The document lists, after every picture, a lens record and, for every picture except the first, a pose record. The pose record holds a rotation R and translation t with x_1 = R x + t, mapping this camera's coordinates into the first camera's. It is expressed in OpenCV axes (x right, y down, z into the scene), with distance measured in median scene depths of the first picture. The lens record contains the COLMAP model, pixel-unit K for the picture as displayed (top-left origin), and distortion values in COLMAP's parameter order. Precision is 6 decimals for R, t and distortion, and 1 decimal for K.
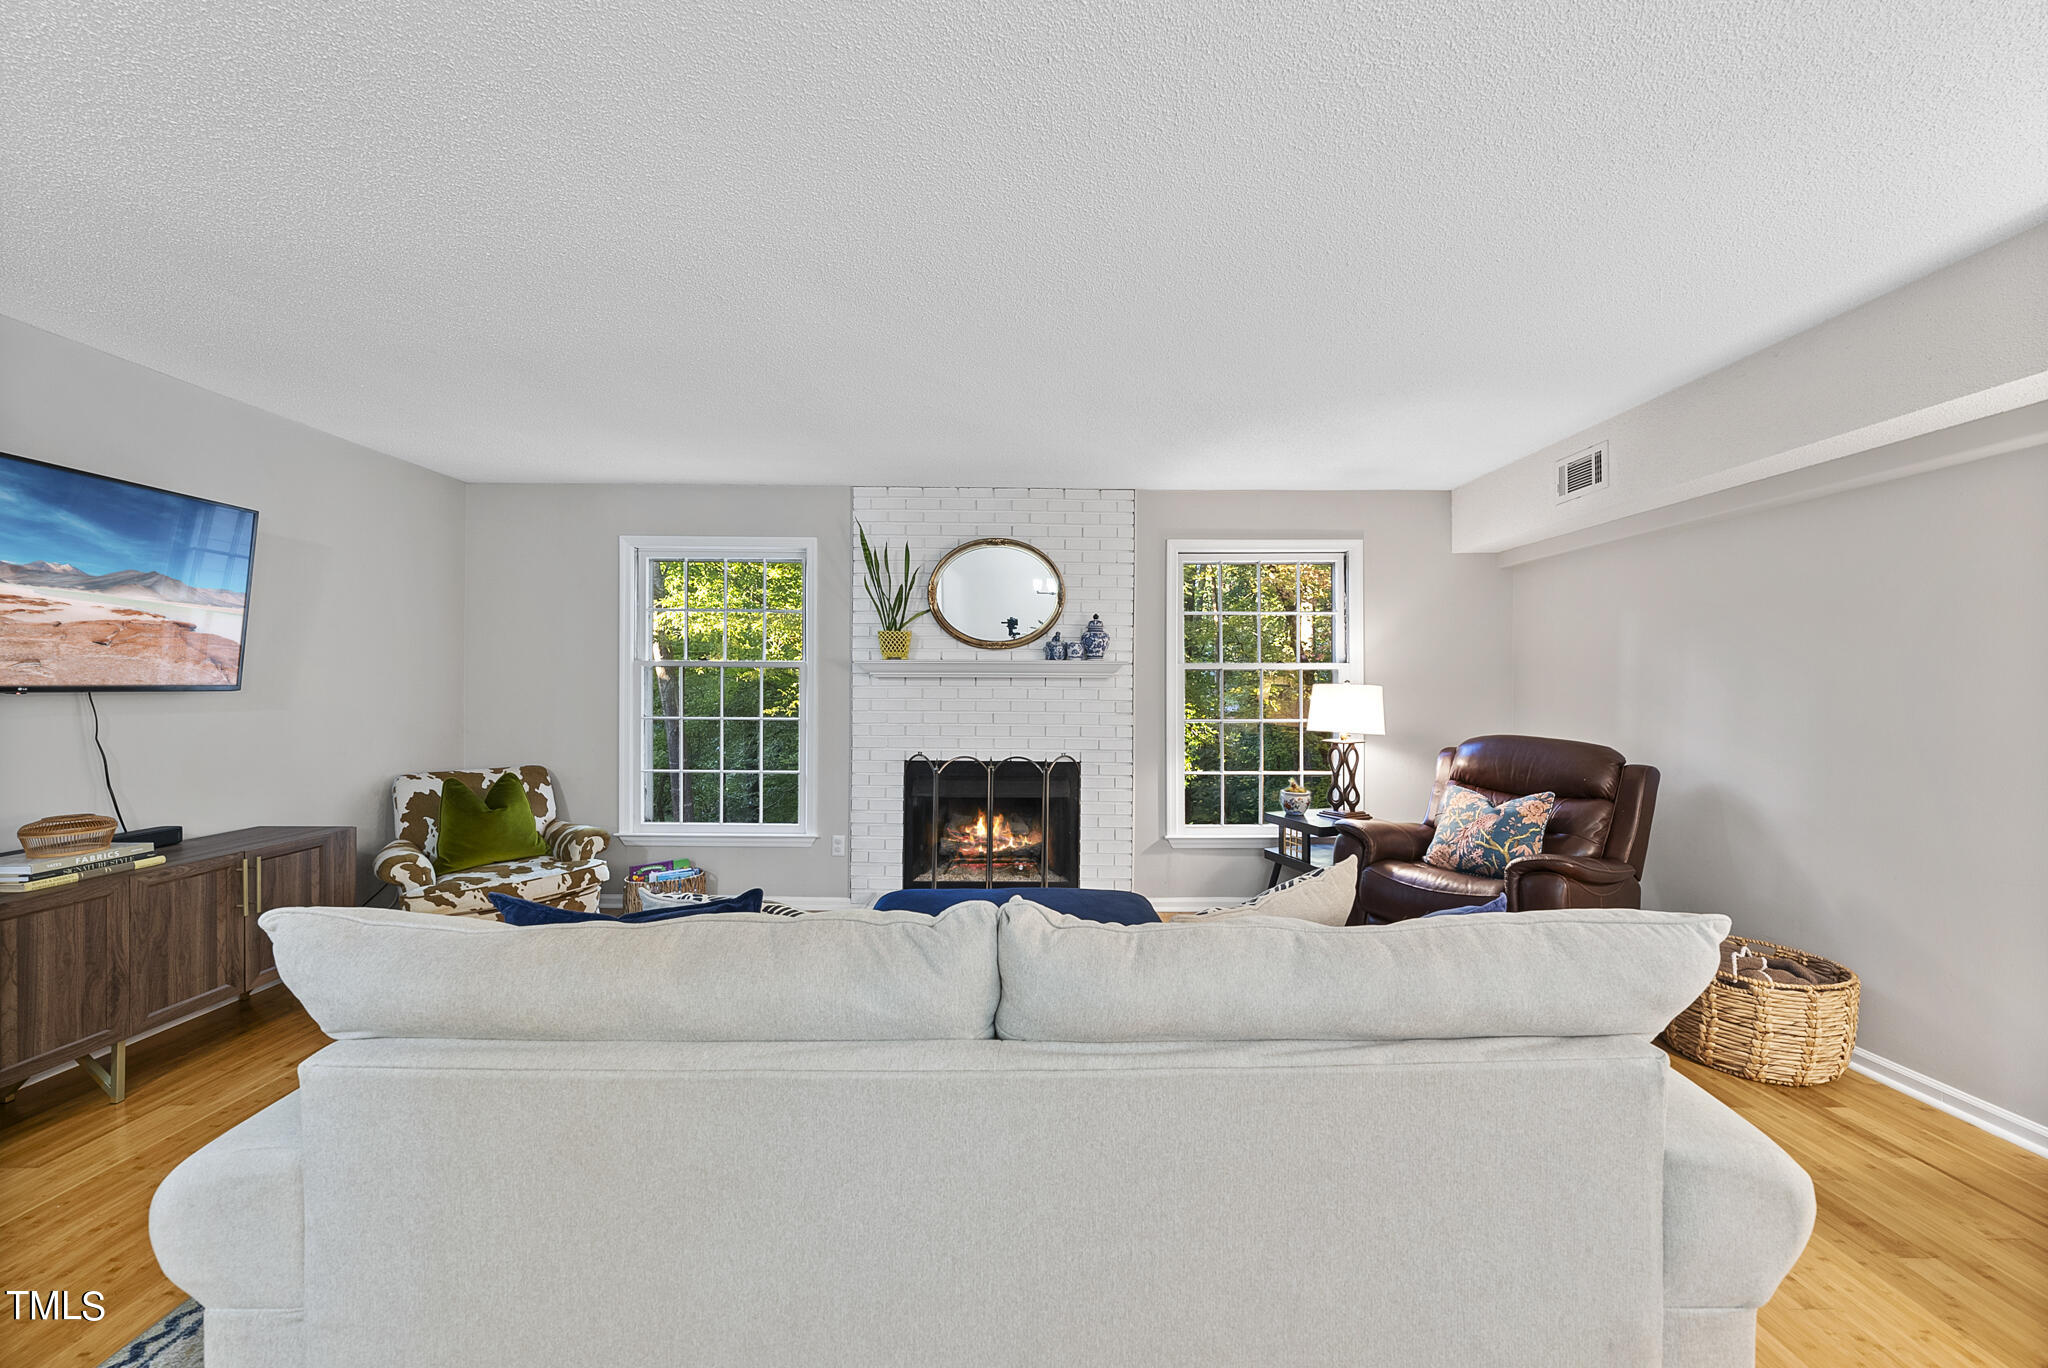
lens RADIAL K [[703.5, 0, 1015.3], [0, 703.5, 683.5], [0, 0, 1]] dist [-0.005342, 0.000833]
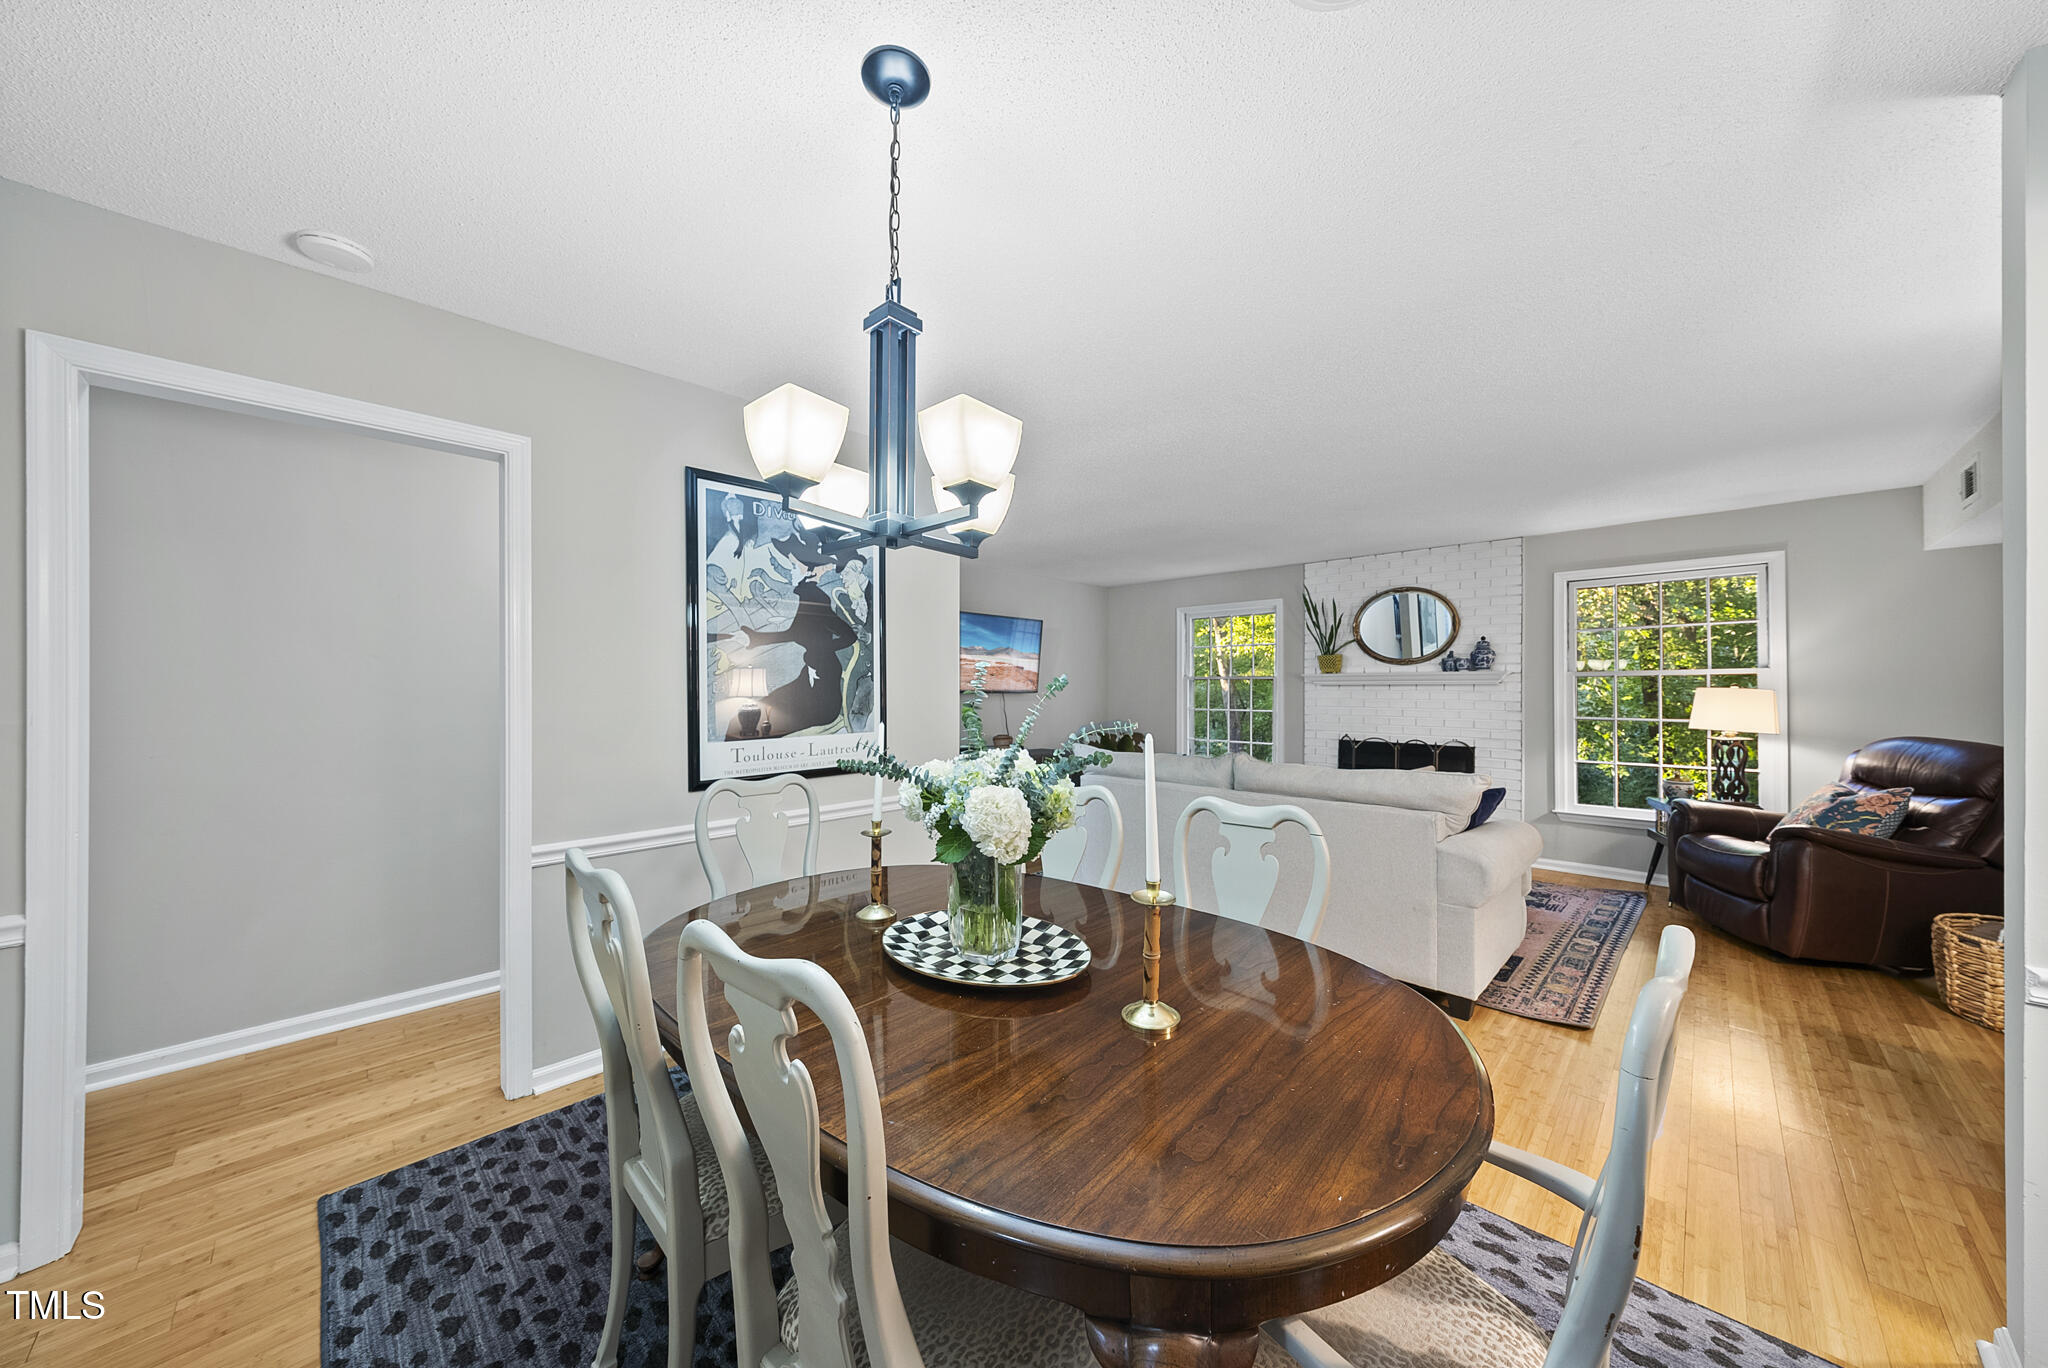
lens RADIAL K [[703.5, 0, 1026.6], [0, 703.5, 687.9], [0, 0, 1]] dist [-0.005342, 0.000833]
pose [[0.709057, -0.003899, -0.705140, 0.442251], [-0.000866, 0.999979, -0.006400, 0.008361], [0.705151, 0.005149, 0.709039, -0.560931]]
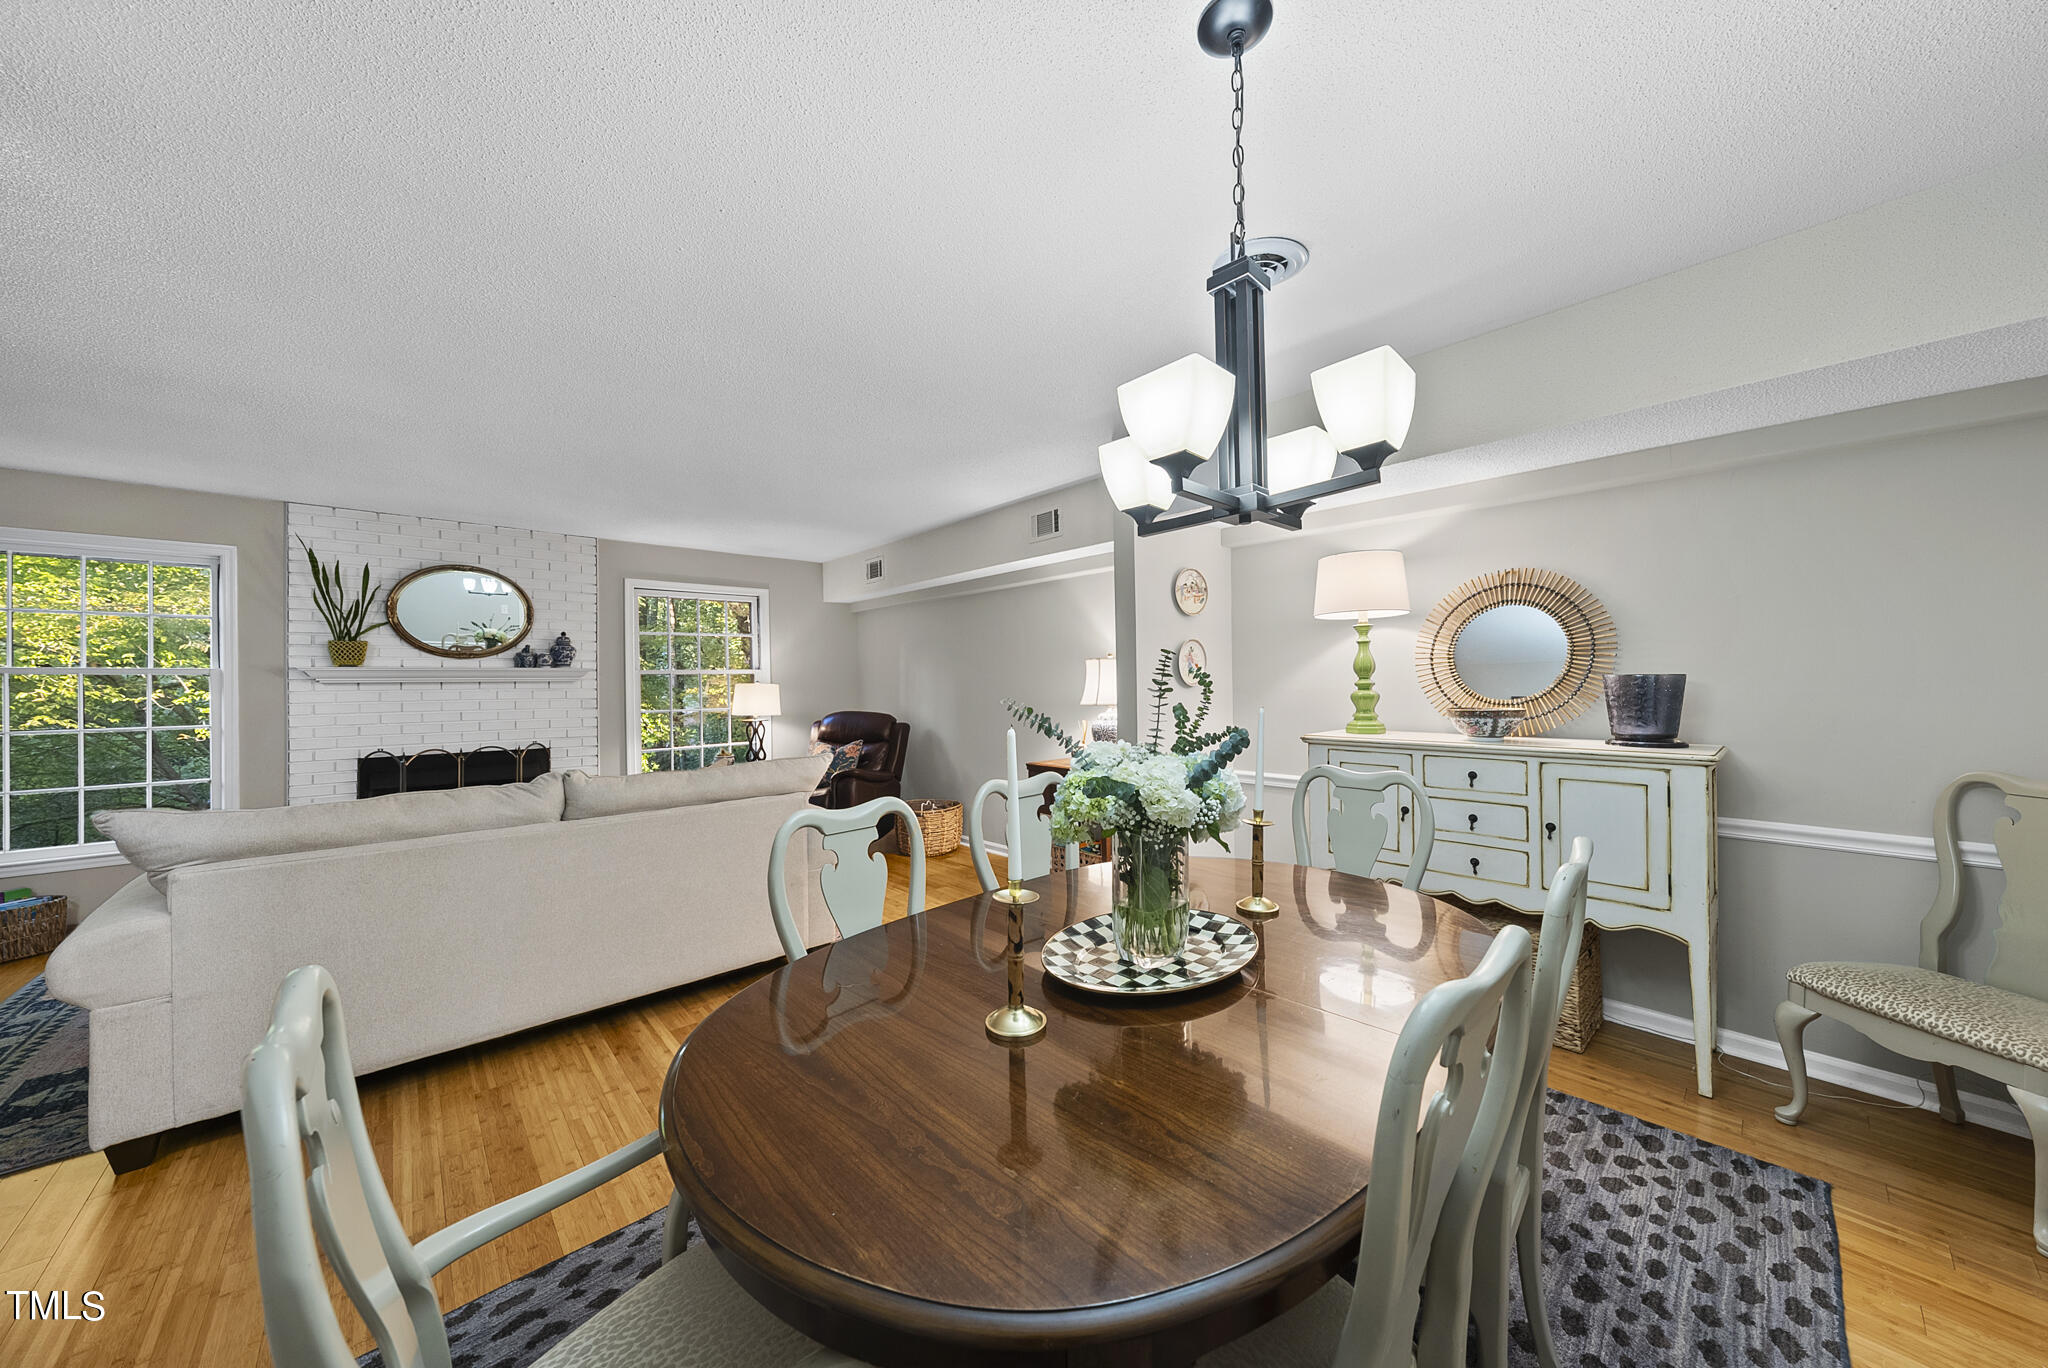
lens RADIAL K [[703.5, 0, 1035.2], [0, 703.5, 677.9], [0, 0, 1]] dist [-0.005342, 0.000833]
pose [[0.731351, -0.008231, 0.681952, -0.131797], [0.016563, 0.999847, -0.005695, 0.007328], [-0.681800, 0.015460, 0.731375, -0.530301]]
